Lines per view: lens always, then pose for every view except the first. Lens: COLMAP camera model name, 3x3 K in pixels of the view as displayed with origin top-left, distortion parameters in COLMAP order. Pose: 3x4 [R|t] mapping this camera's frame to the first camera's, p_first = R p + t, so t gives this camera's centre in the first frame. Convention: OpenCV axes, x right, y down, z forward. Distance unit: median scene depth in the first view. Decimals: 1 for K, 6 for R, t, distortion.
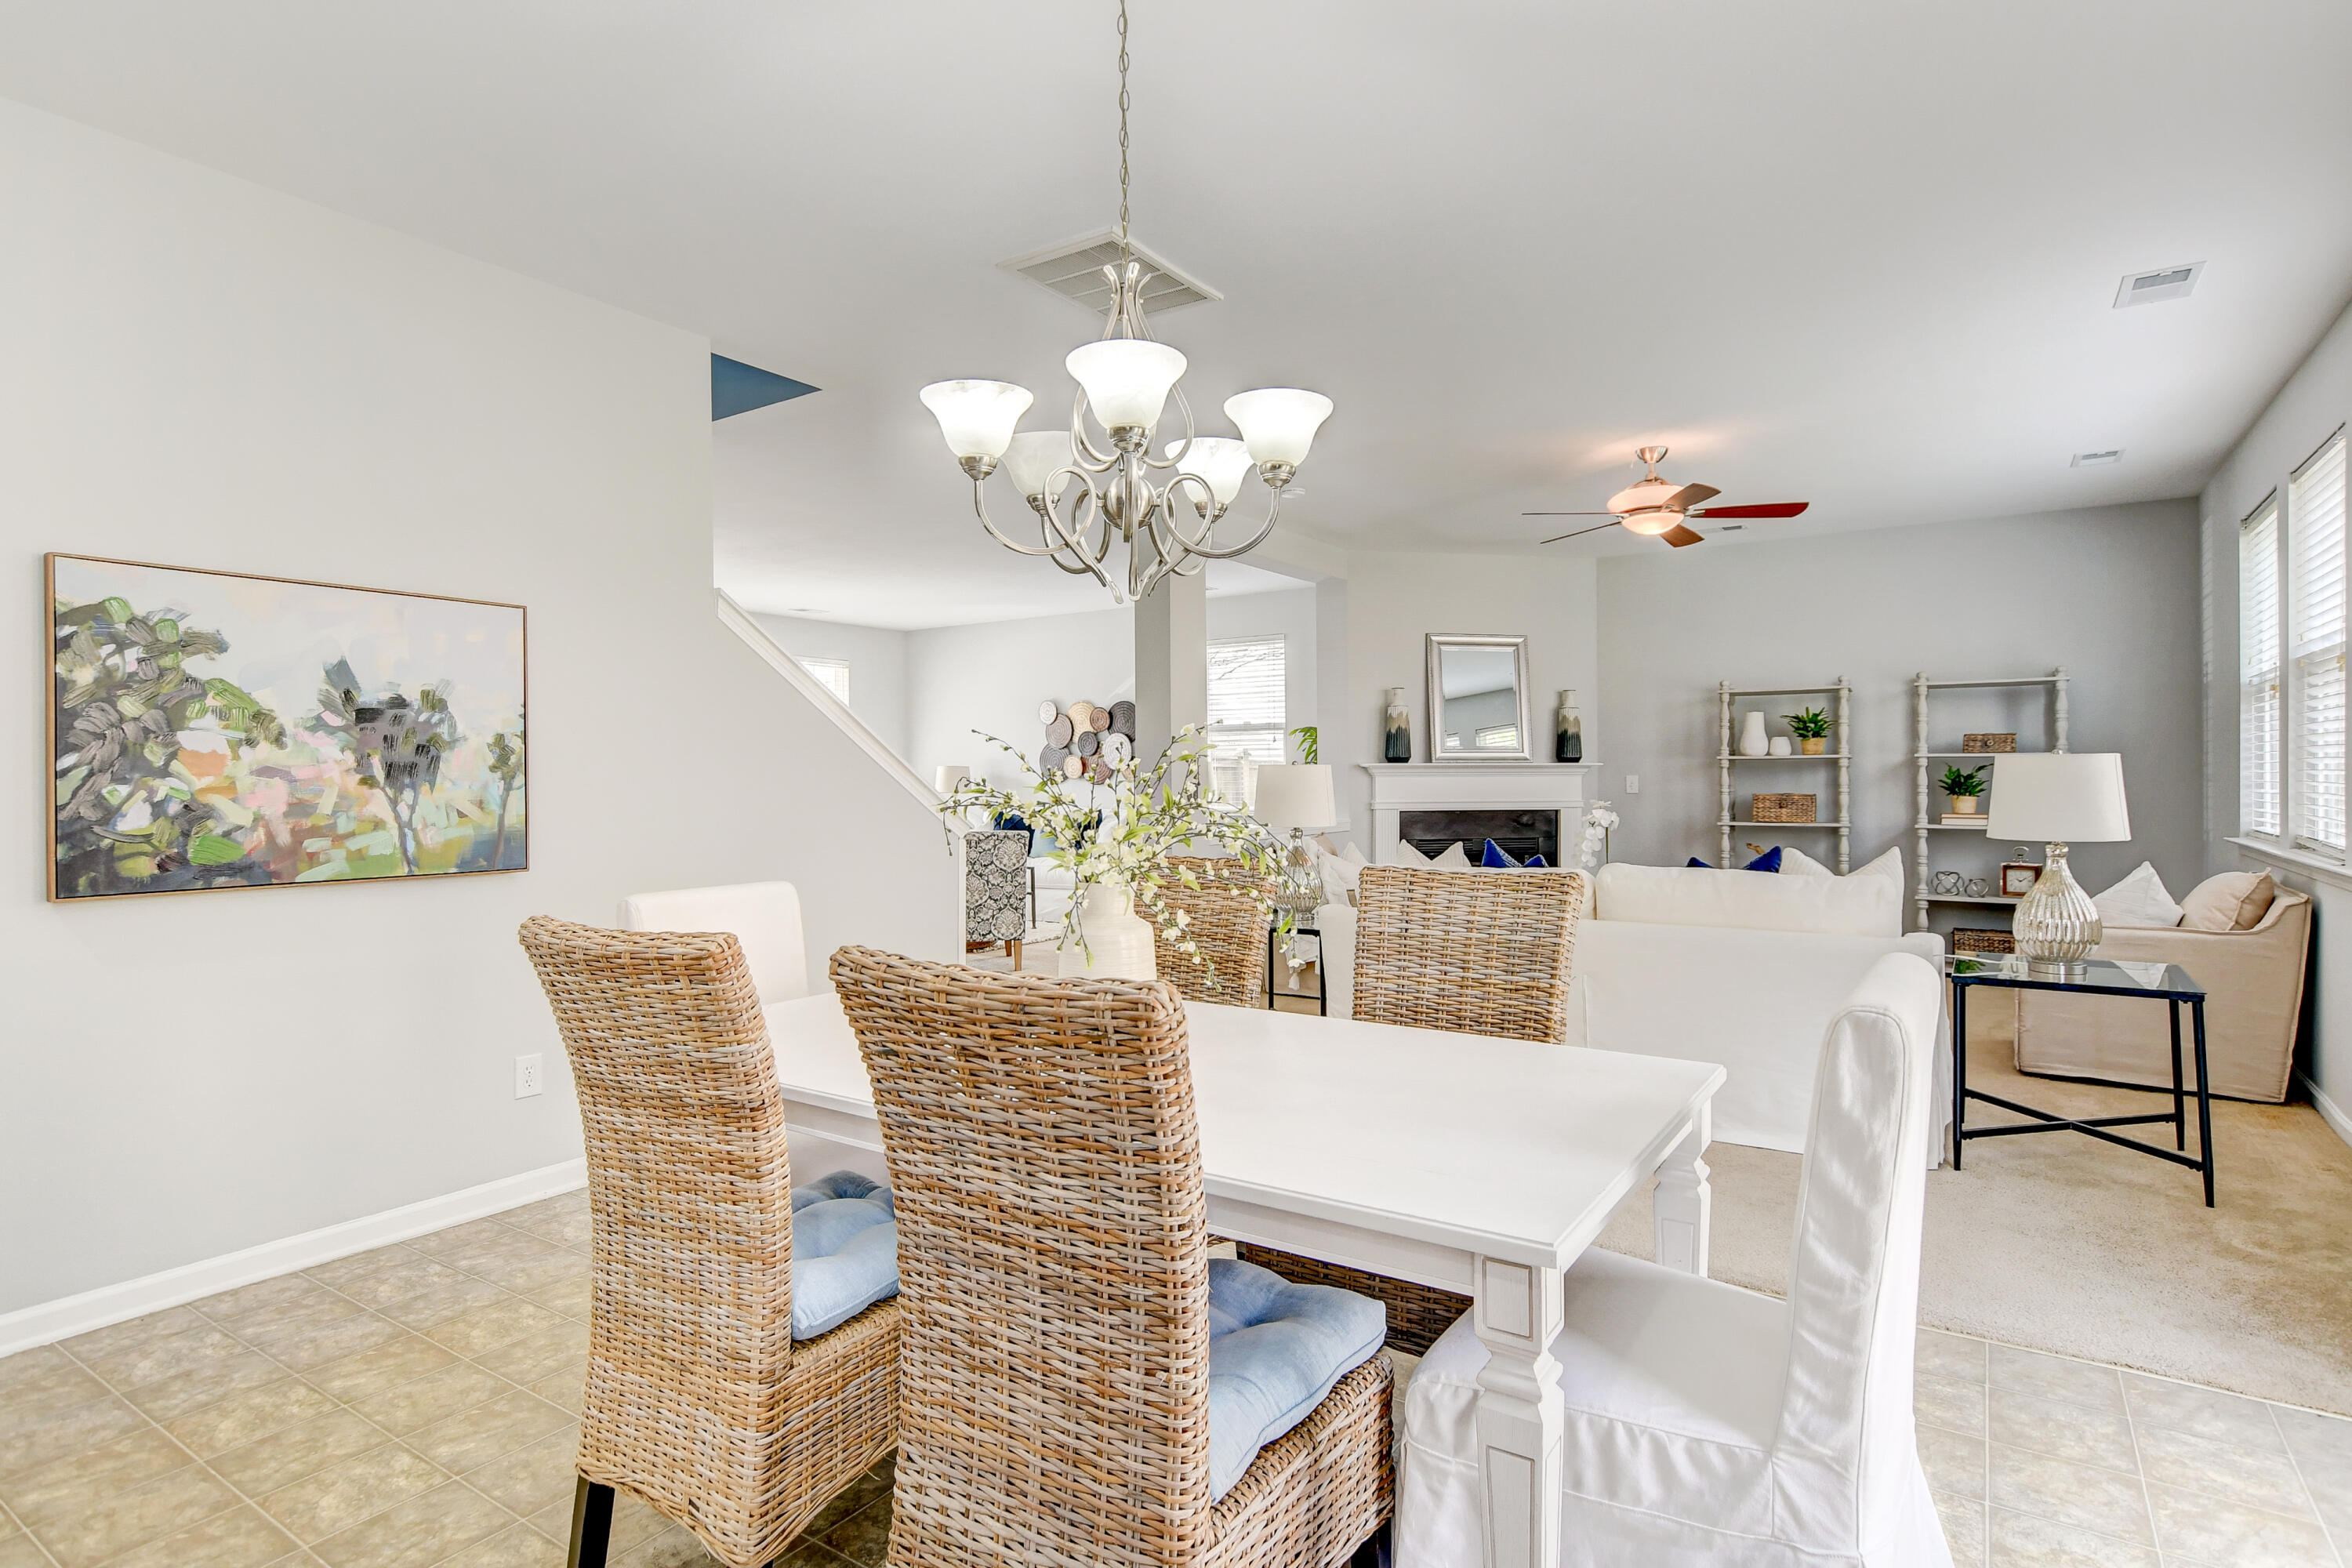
lens RADIAL K [[1198.7, 0, 1218.9], [0, 1198.7, 777.6], [0, 0, 1]] dist [-0.001824, 0.000668]
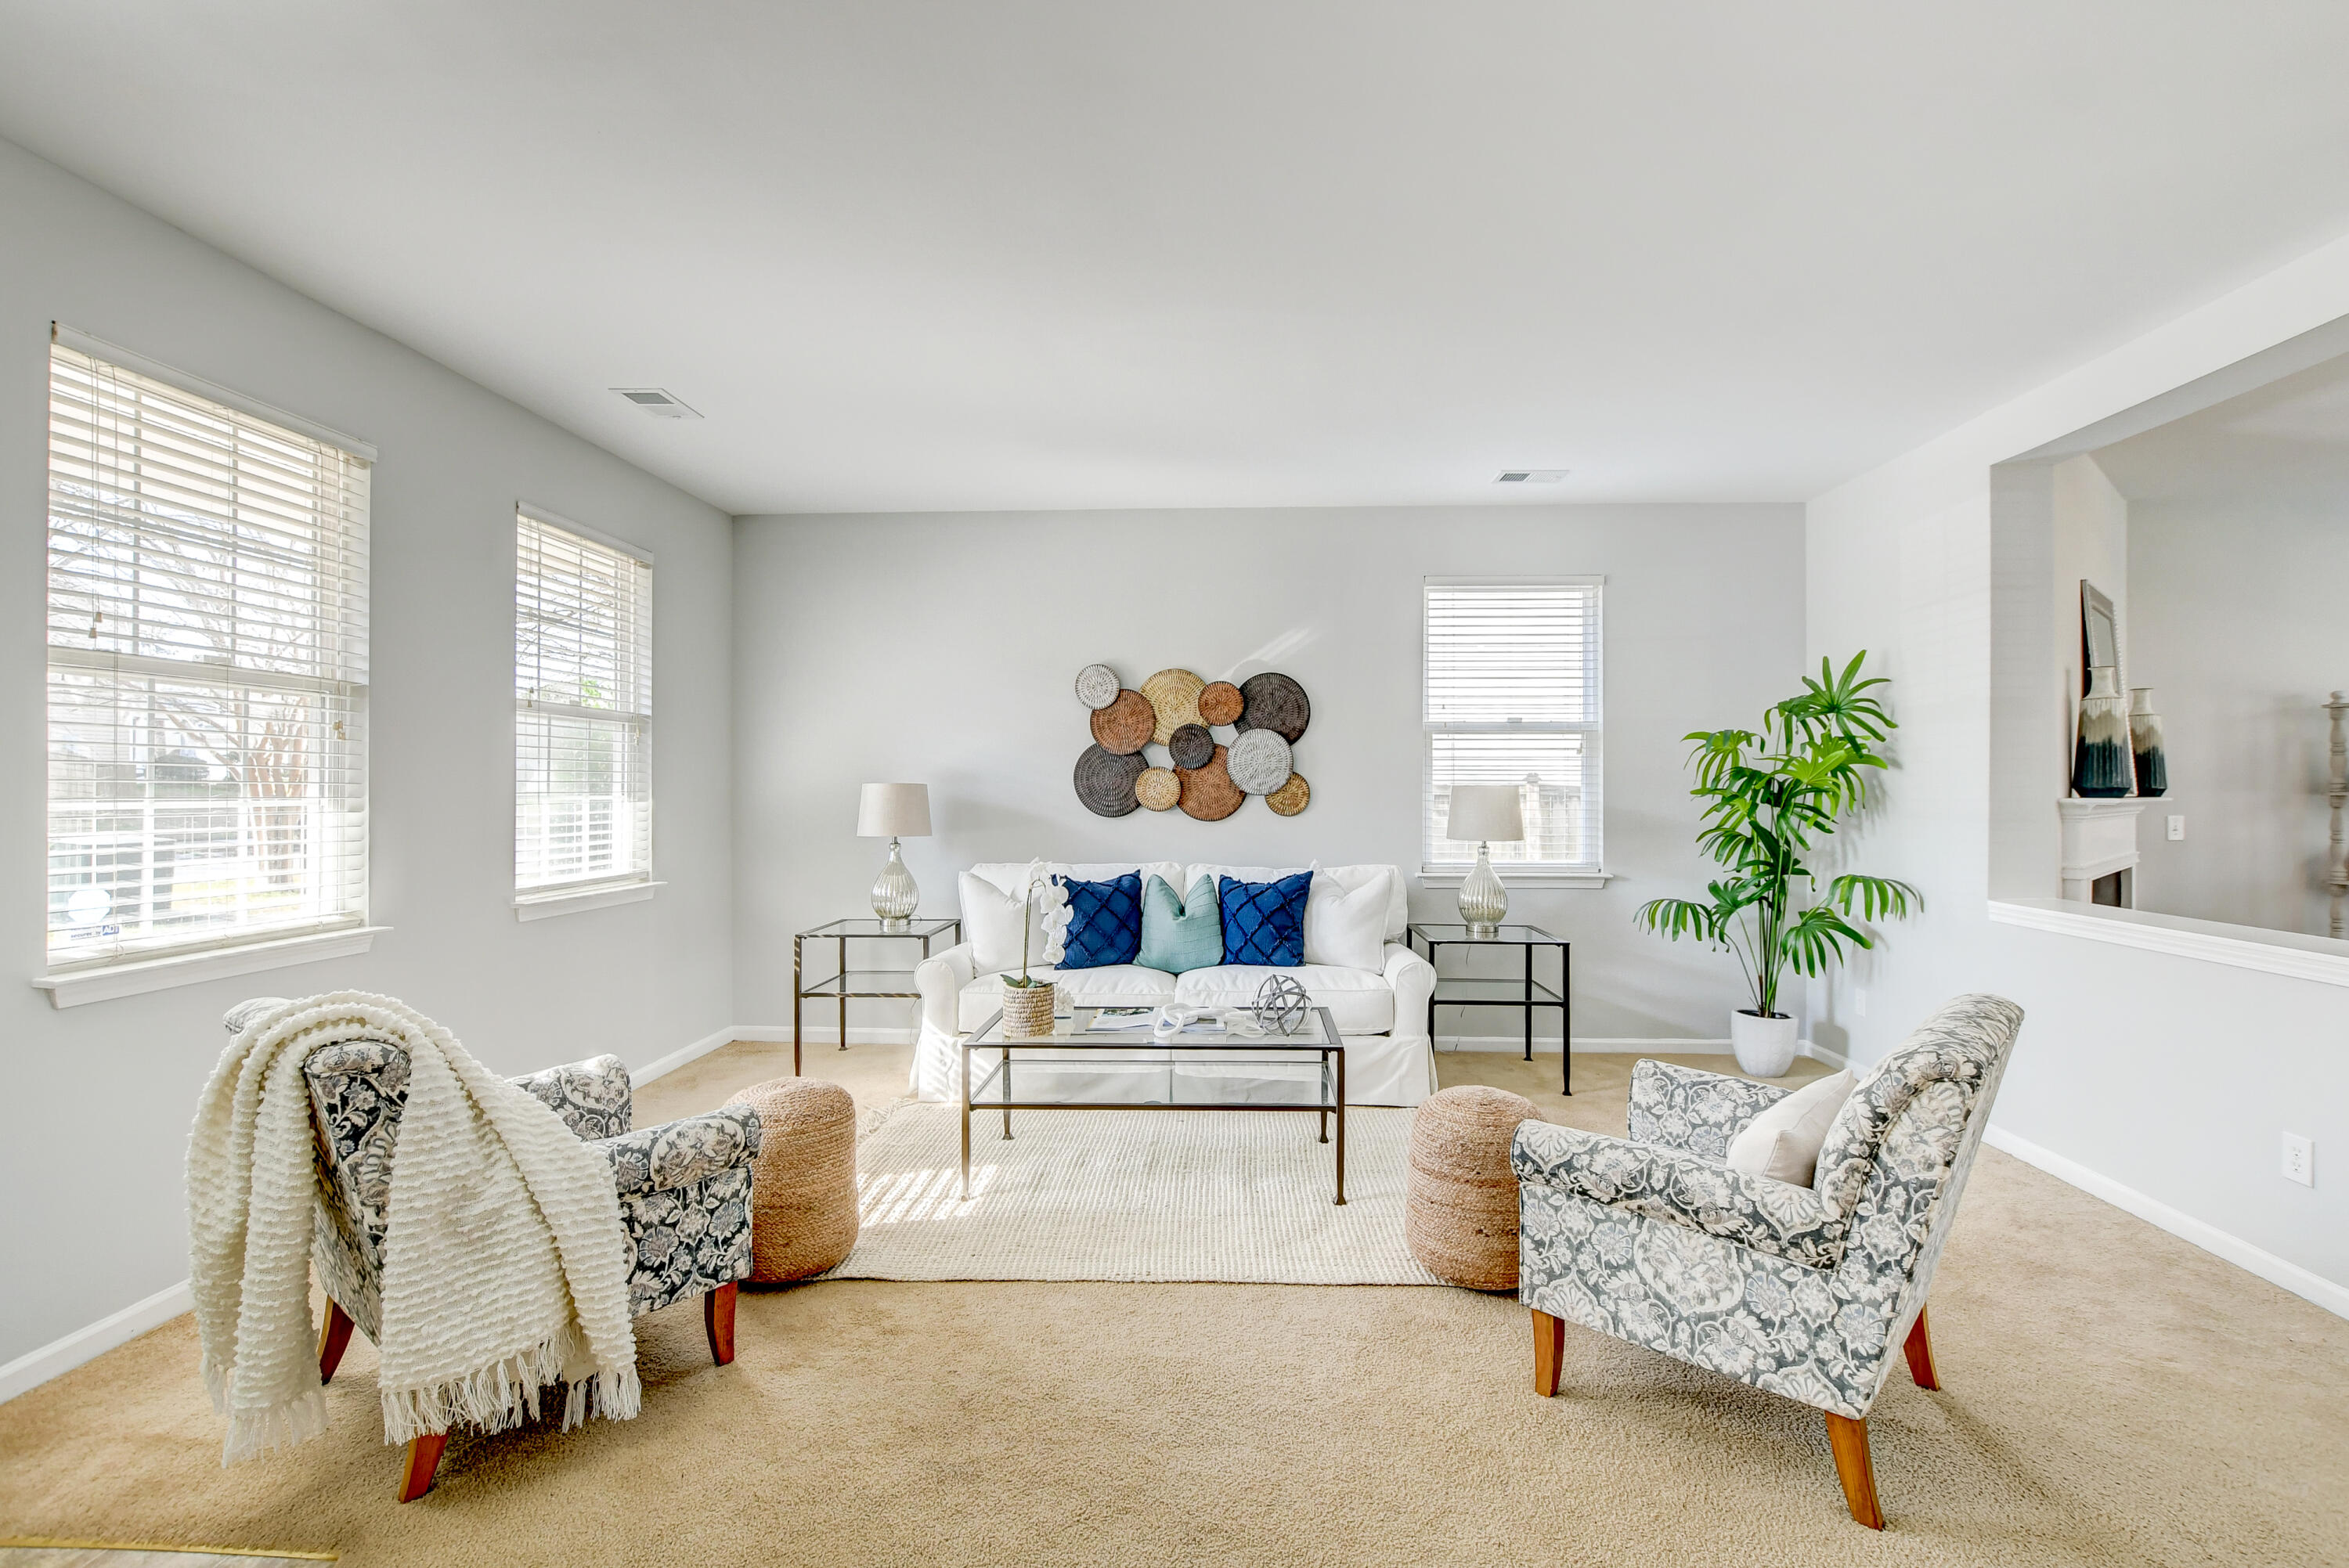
lens RADIAL K [[1067.2, 0, 1185.6], [0, 1067.2, 781.7], [0, 0, 1]] dist [-0.015453, 0.000452]
pose [[0.868854, 0.011194, 0.494943, -0.811827], [-0.009487, 0.999937, -0.005961, -0.021402], [-0.494978, 0.000484, 0.868905, 1.321201]]
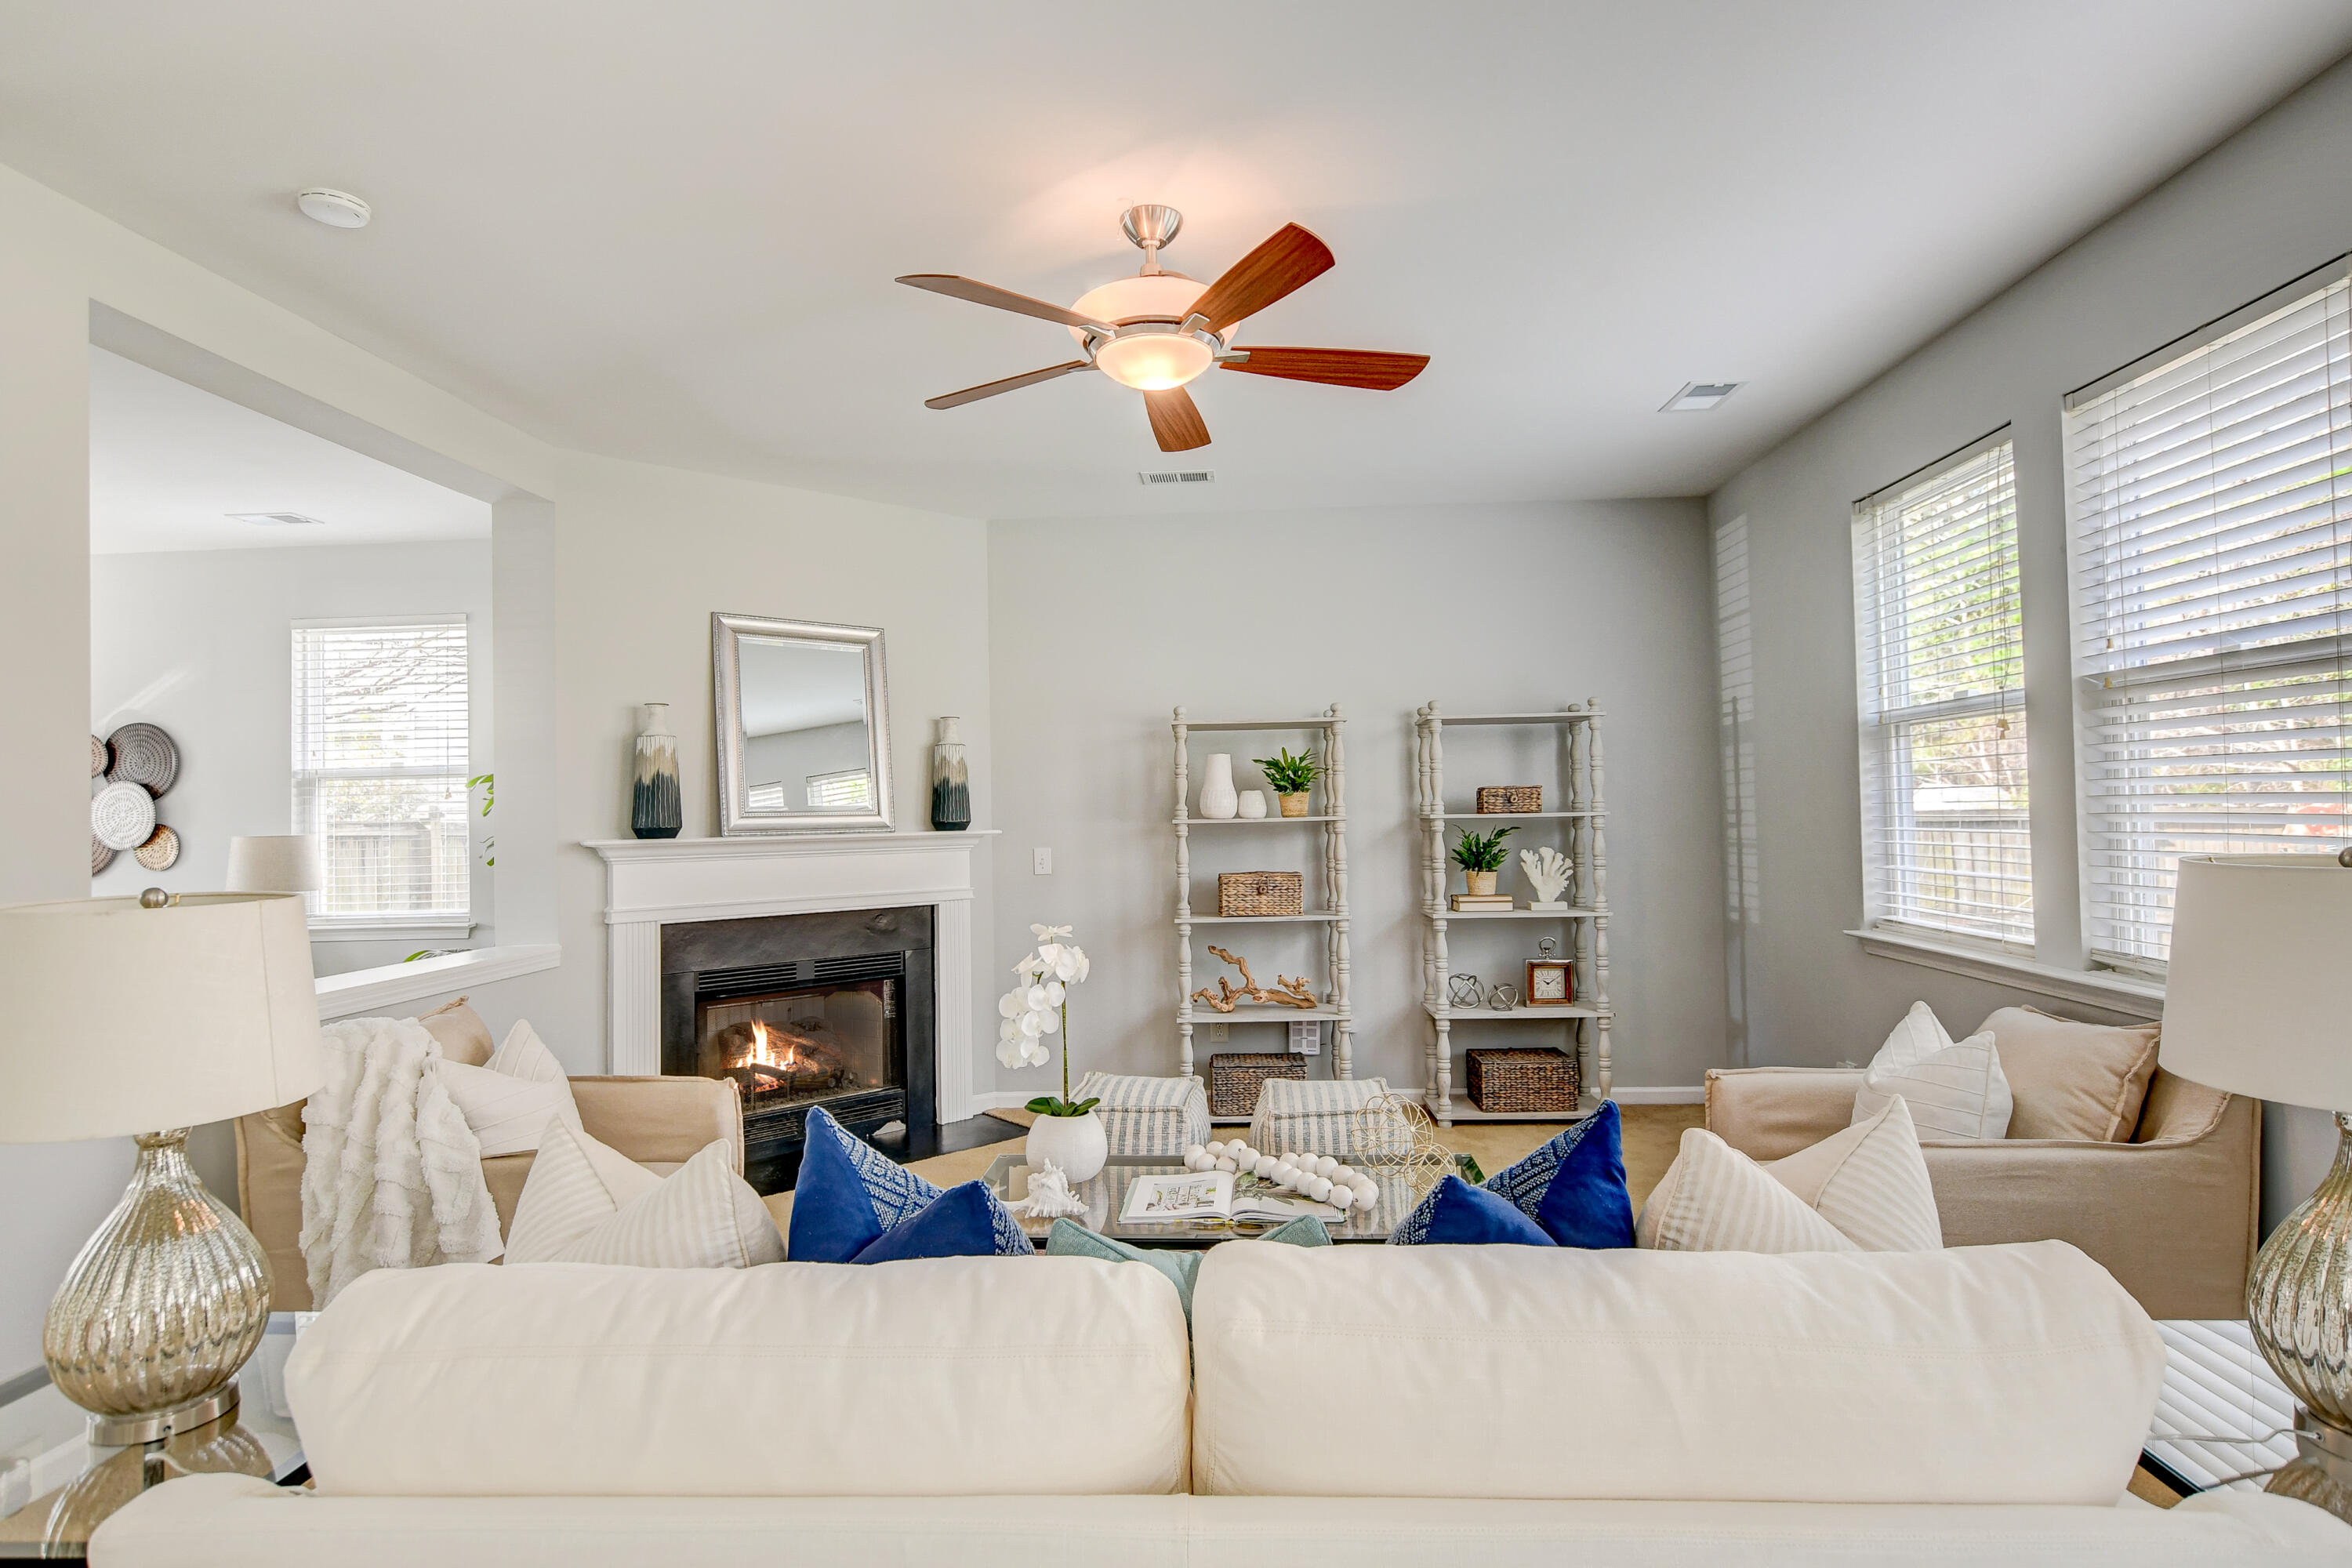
lens RADIAL K [[1187.1, 0, 1176.0], [0, 1187.1, 784.0], [0, 0, 1]] dist [0.000213, 0.000063]
pose [[0.873882, -0.000446, 0.486138, 0.156079], [0.015868, 0.999493, -0.027606, -0.031237], [-0.485880, 0.031838, 0.873446, 0.680624]]
